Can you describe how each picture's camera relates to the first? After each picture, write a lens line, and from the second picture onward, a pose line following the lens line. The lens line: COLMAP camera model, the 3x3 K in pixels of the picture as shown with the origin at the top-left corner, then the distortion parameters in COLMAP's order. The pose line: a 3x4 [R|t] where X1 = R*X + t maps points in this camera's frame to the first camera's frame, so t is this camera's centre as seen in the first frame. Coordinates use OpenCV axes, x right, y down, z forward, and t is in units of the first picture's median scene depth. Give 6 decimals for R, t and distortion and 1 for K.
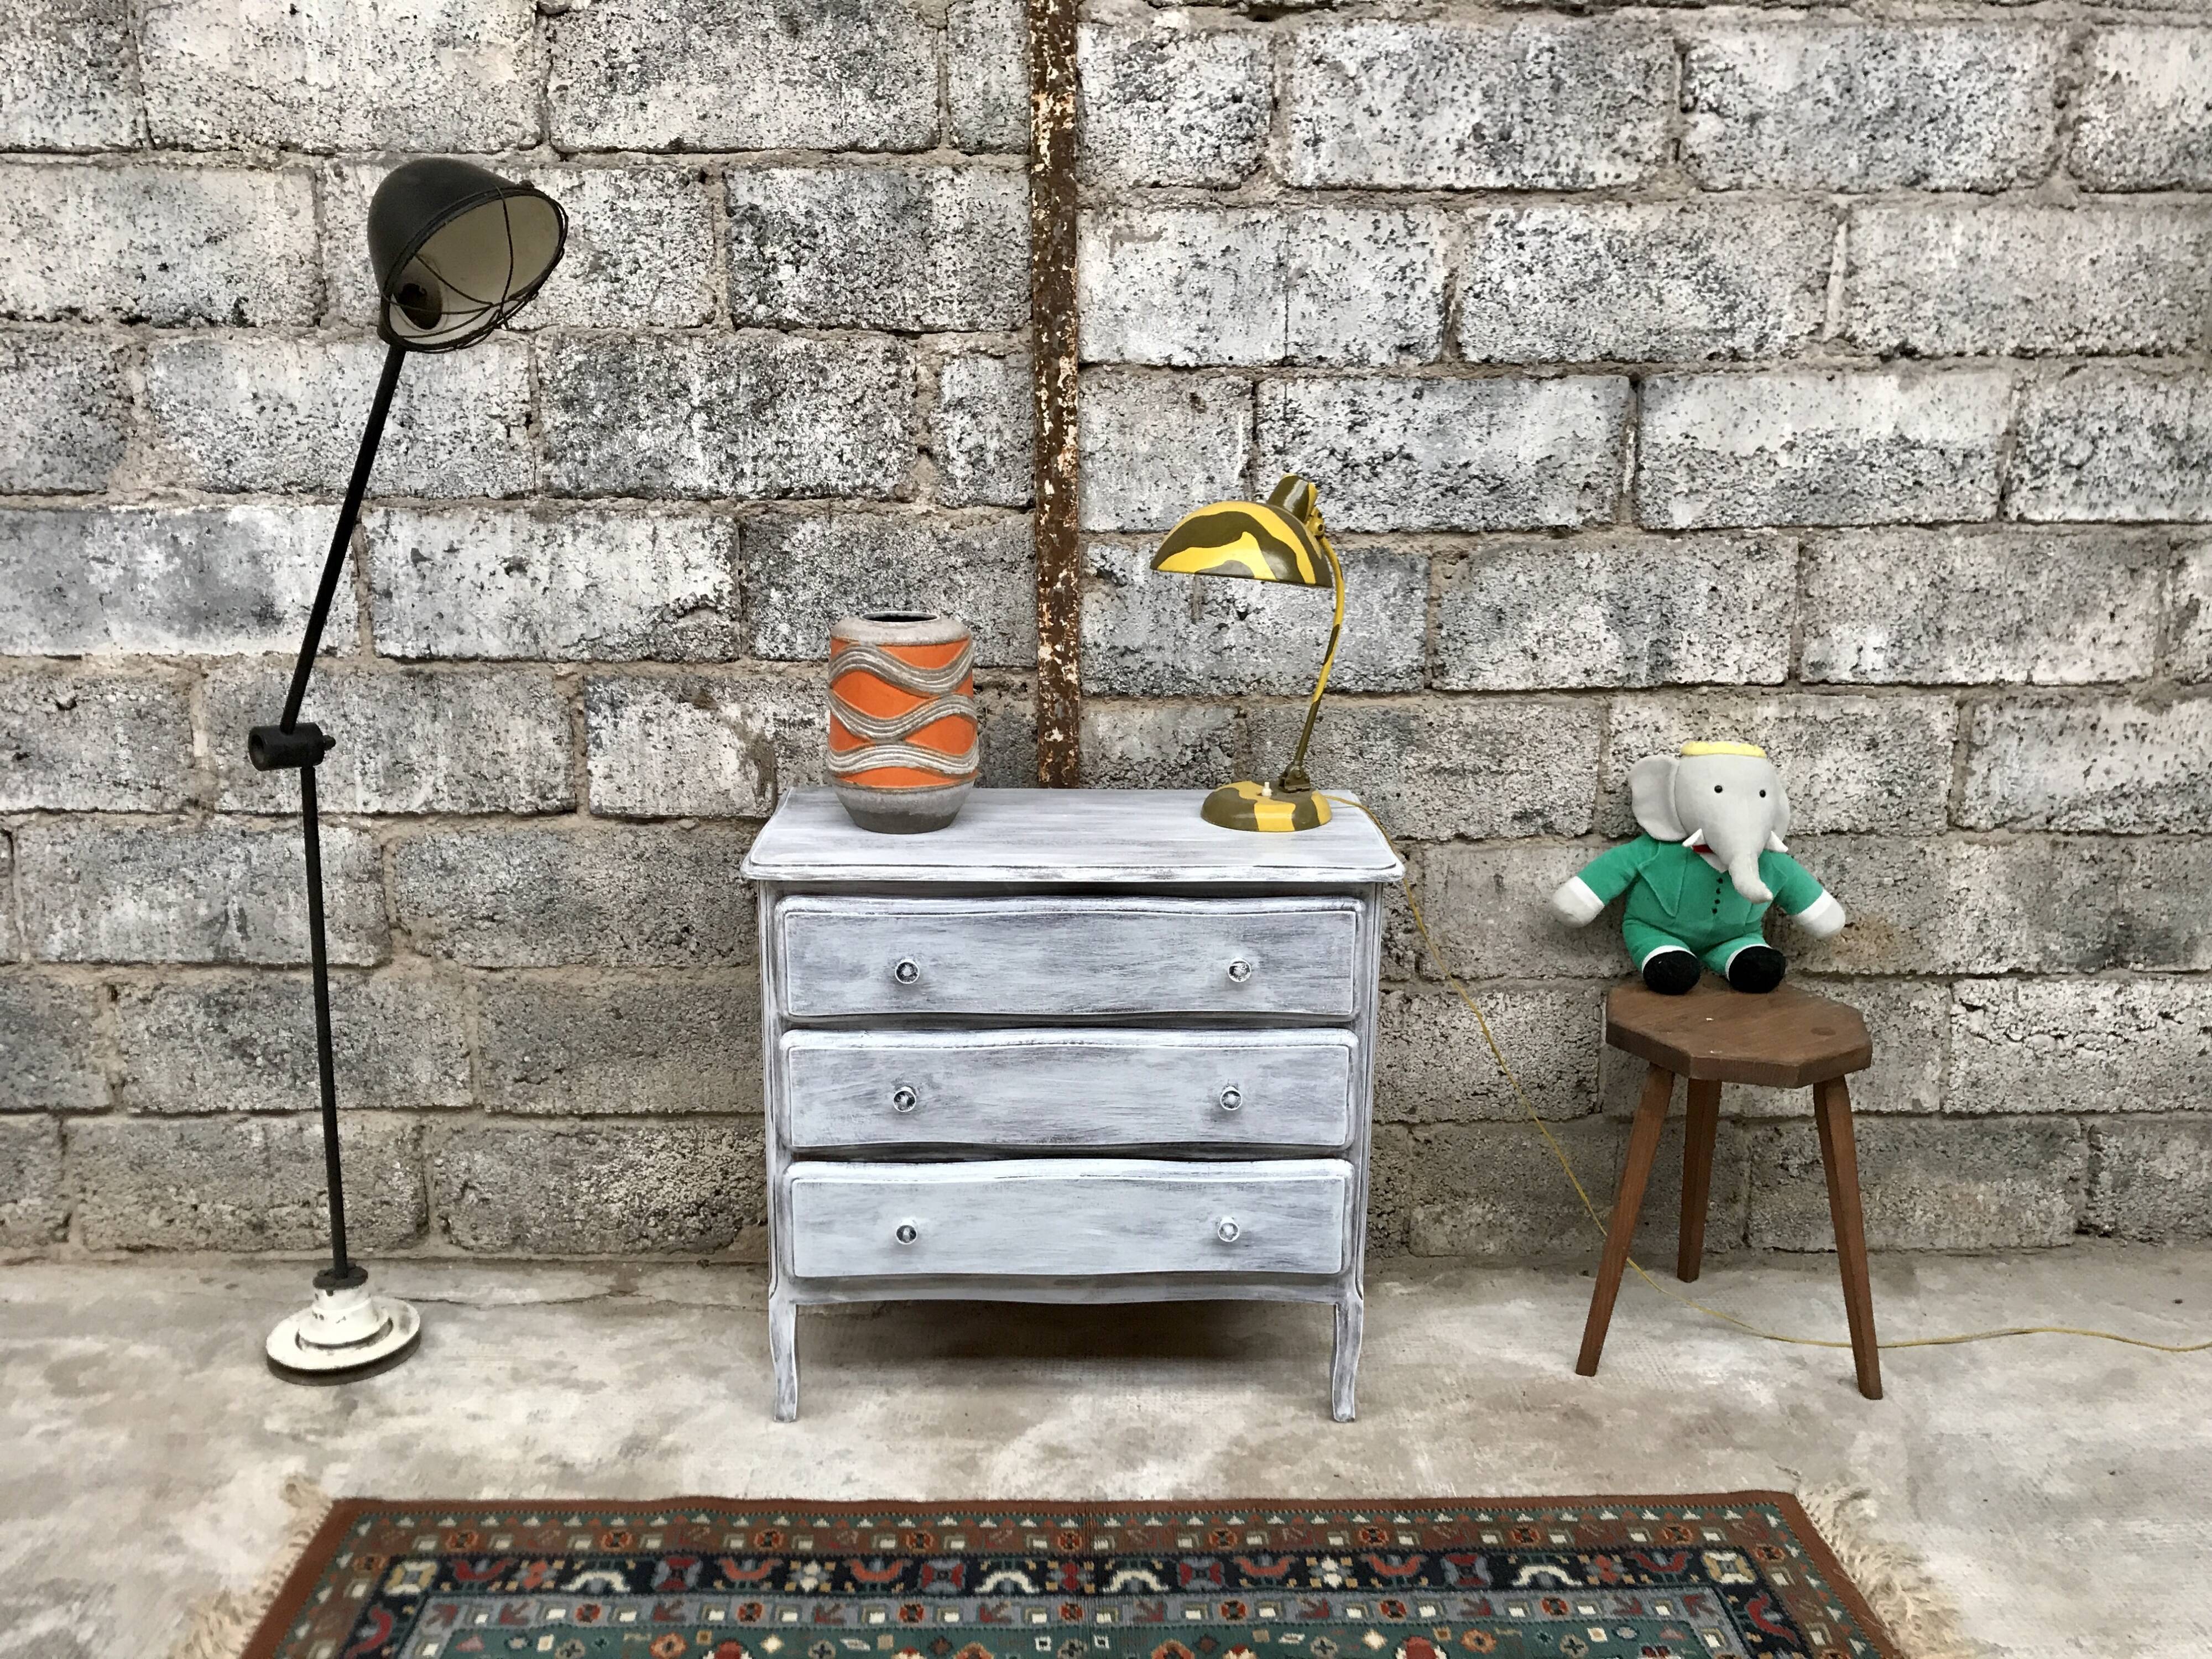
lens RADIAL K [[1842.1, 0, 1102.3], [0, 1842.1, 833.4], [0, 0, 1]] dist [0.006424, 0.006824]
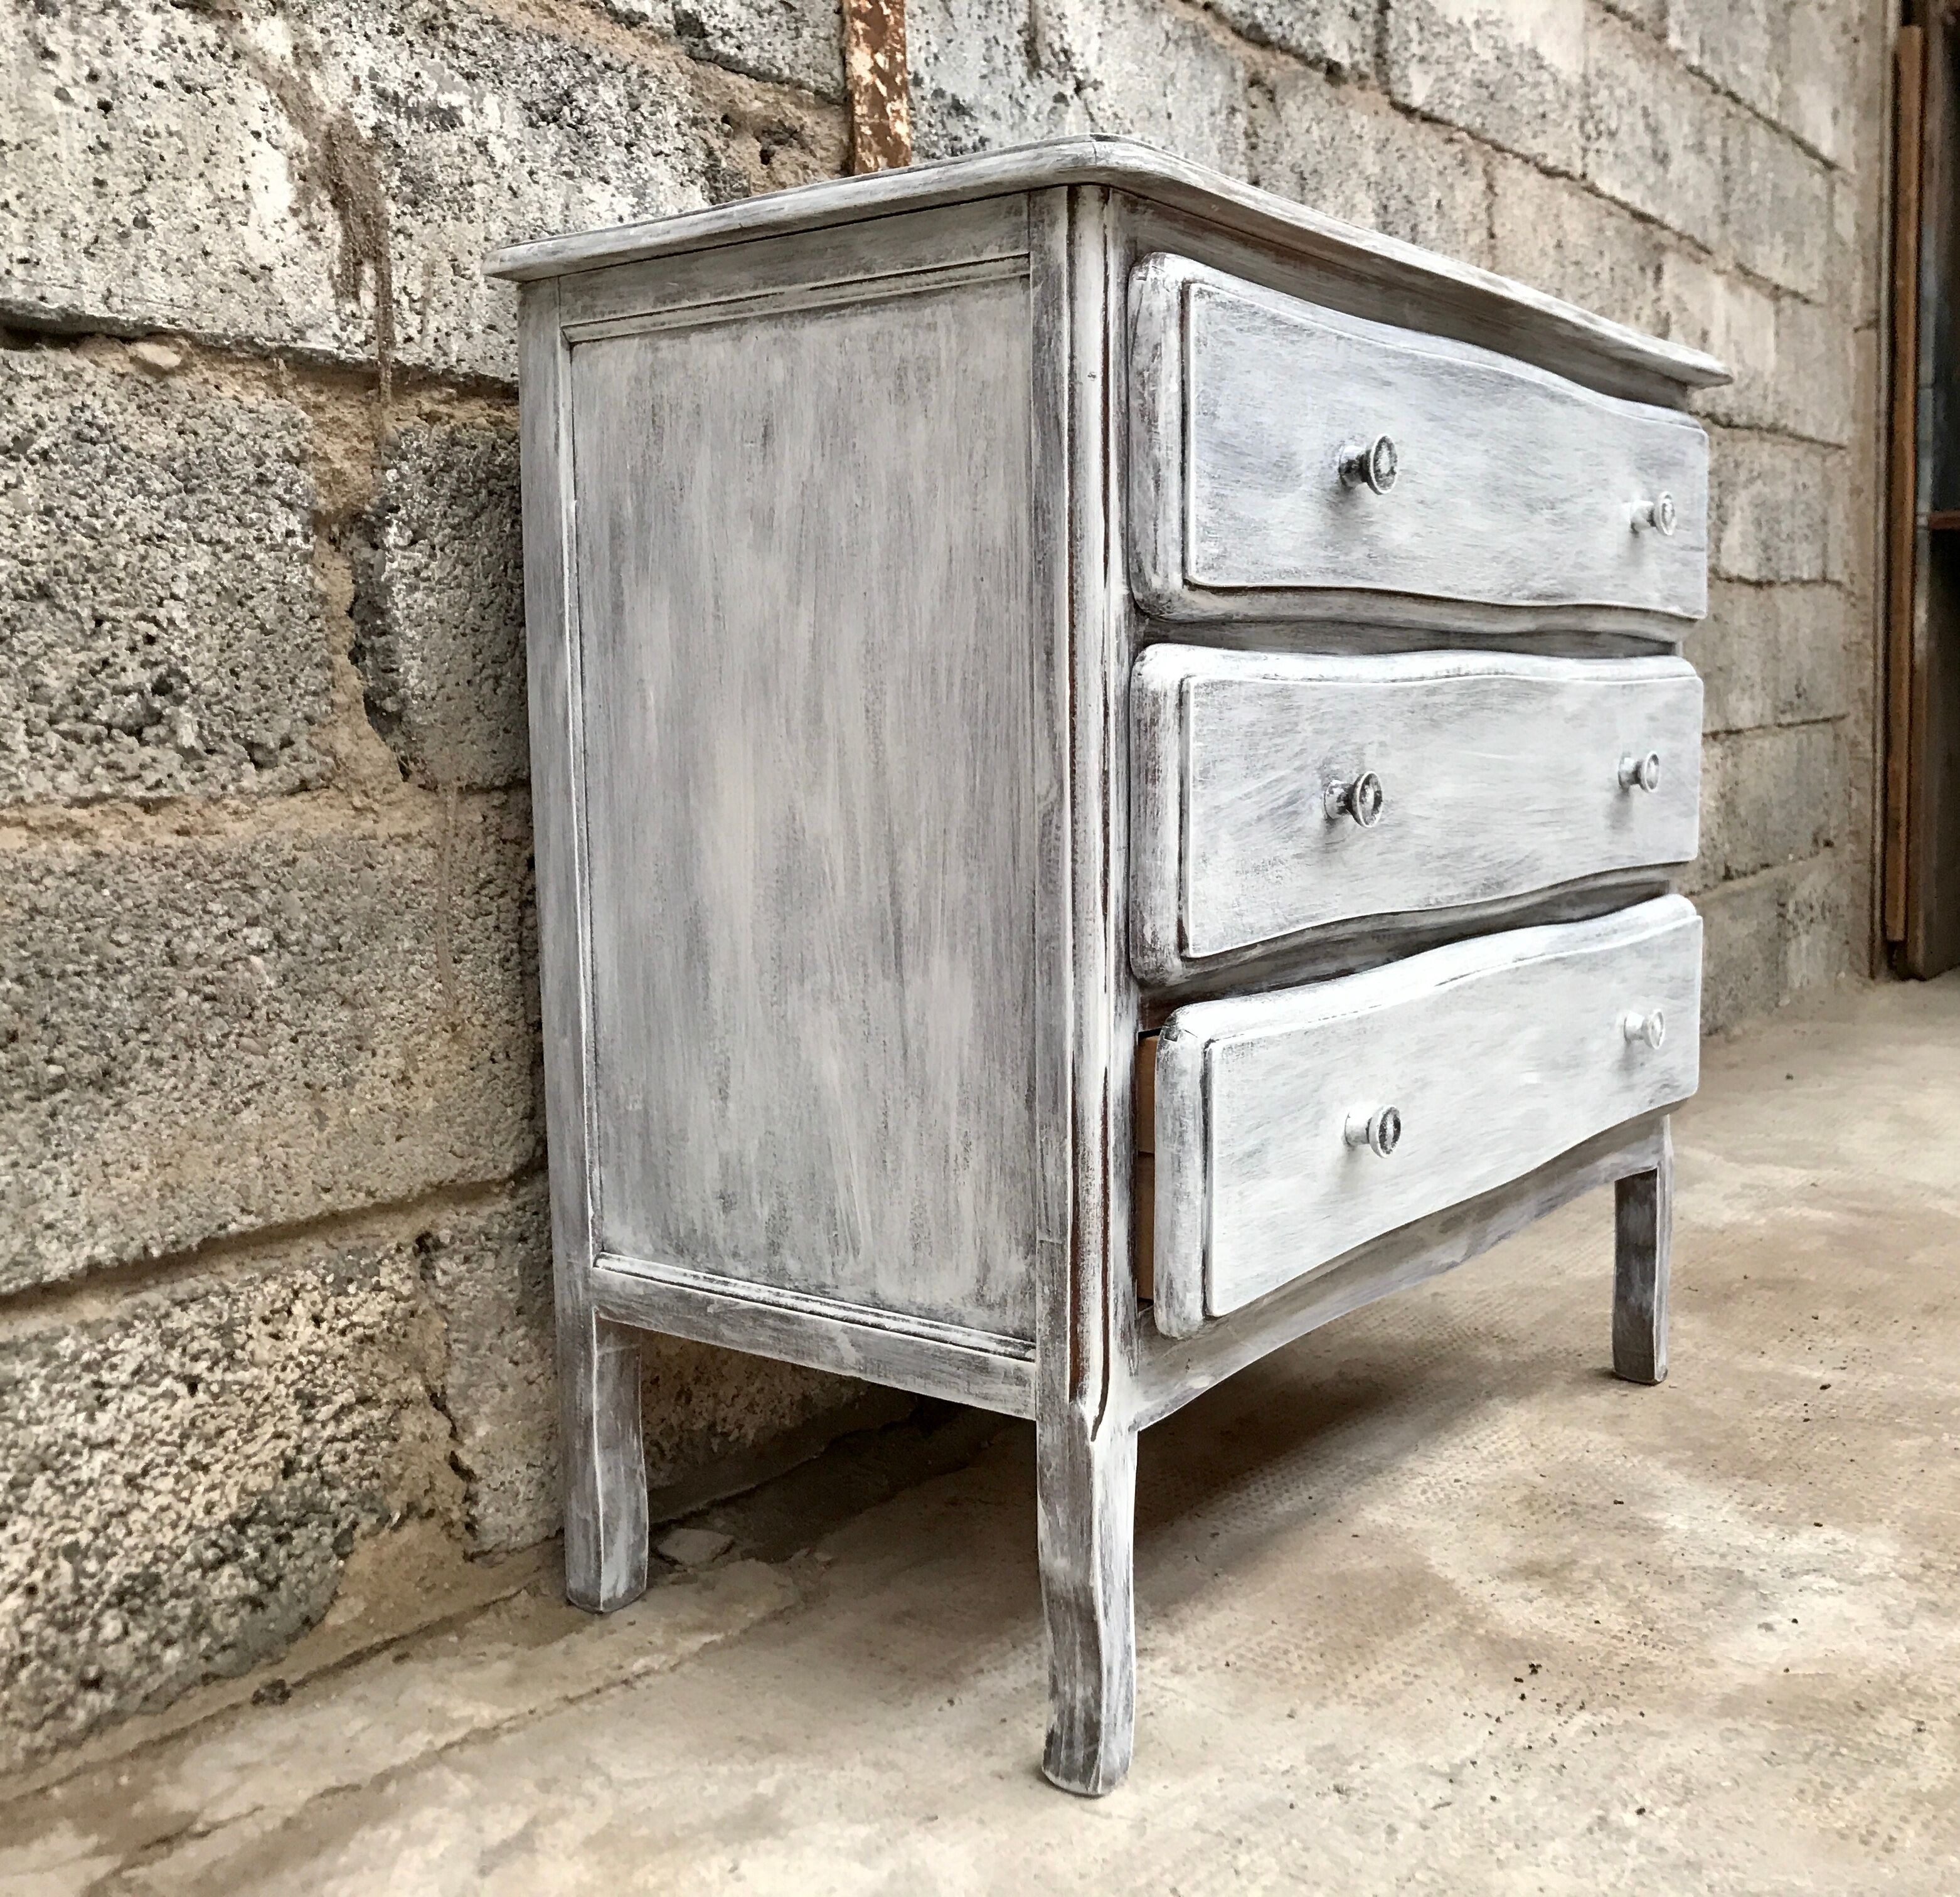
lens RADIAL K [[2093.3, 0, 1115.1], [0, 2093.3, 964.5], [0, 0, 1]] dist [0.020023, 0.000000]
pose [[0.583693, -0.113723, 0.803971, -0.463026], [0.221461, 0.974901, -0.022882, 0.157744], [-0.781190, 0.191404, 0.594228, 0.674787]]
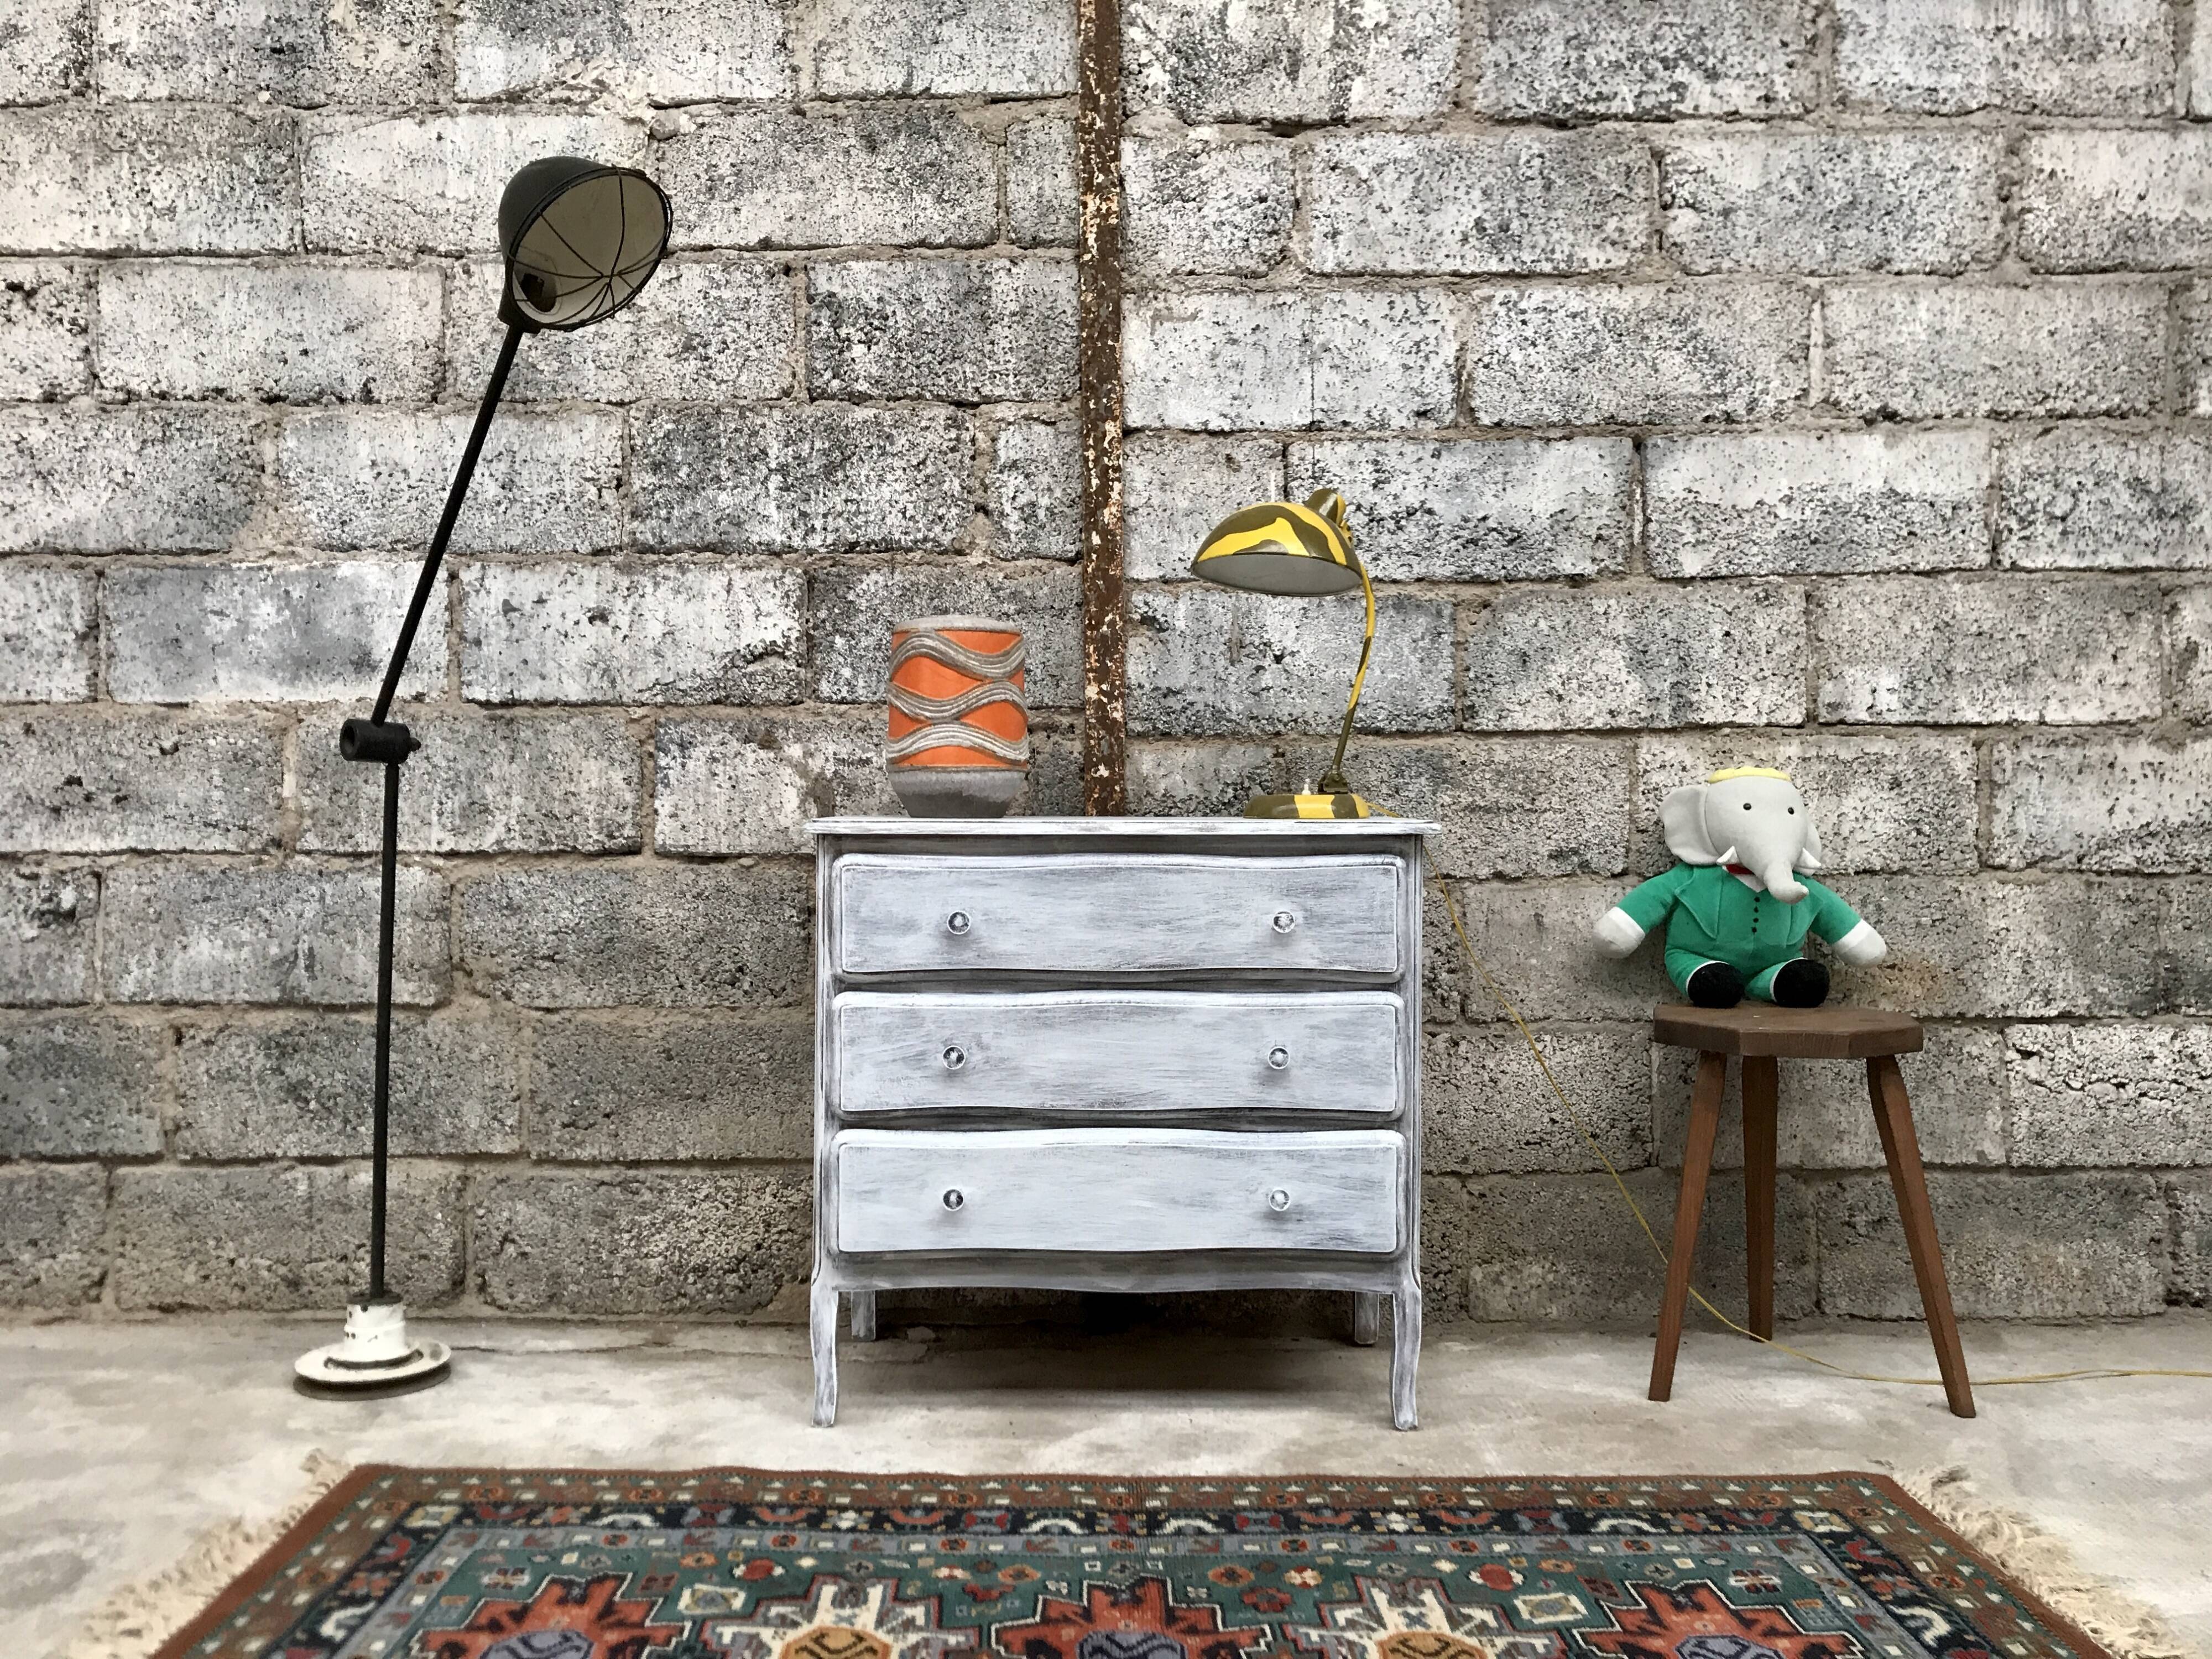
lens RADIAL K [[1842.1, 0, 1098.8], [0, 1842.1, 830.3], [0, 0, 1]] dist [0.006424, 0.006824]
pose [[0.999711, -0.006816, -0.023067, -0.003588], [0.001145, 0.971411, -0.237403, 0.230849], [0.024025, 0.237308, 0.971137, -0.003920]]
